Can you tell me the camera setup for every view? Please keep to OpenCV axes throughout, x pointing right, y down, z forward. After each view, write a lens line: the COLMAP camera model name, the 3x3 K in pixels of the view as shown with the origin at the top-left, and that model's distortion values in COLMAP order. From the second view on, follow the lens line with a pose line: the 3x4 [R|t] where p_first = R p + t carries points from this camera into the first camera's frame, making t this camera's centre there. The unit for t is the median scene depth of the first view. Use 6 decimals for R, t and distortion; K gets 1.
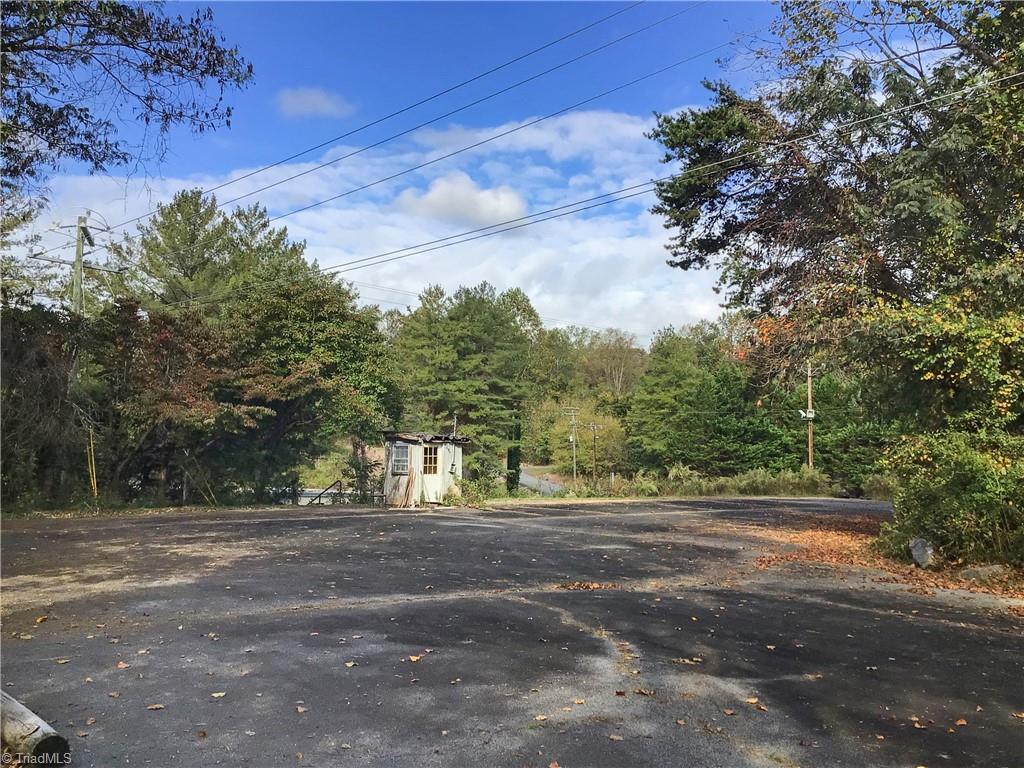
lens RADIAL K [[935.5, 0, 511.3], [0, 935.5, 384.0], [0, 0, 1]] dist [0.040359, -0.038409]
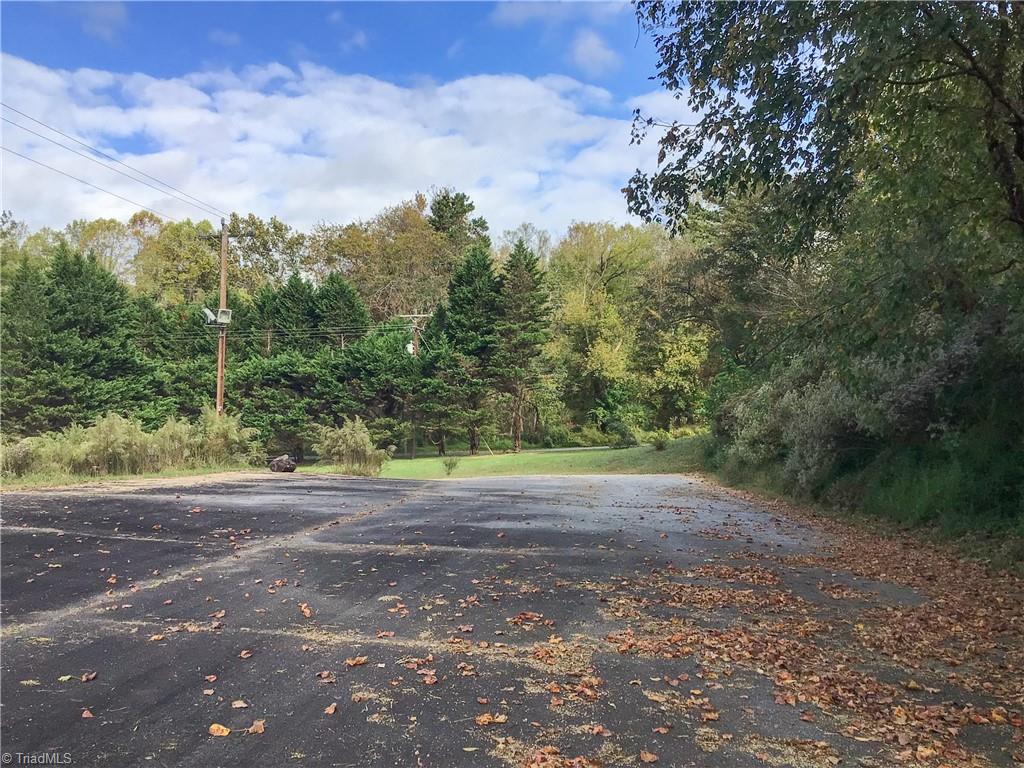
lens RADIAL K [[935.5, 0, 511.4], [0, 935.5, 383.8], [0, 0, 1]] dist [0.040359, -0.038409]
pose [[0.790535, 0.028692, 0.611744, 0.086573], [-0.059240, 0.997800, 0.029754, 0.032535], [-0.609545, -0.059761, 0.790496, 0.339910]]
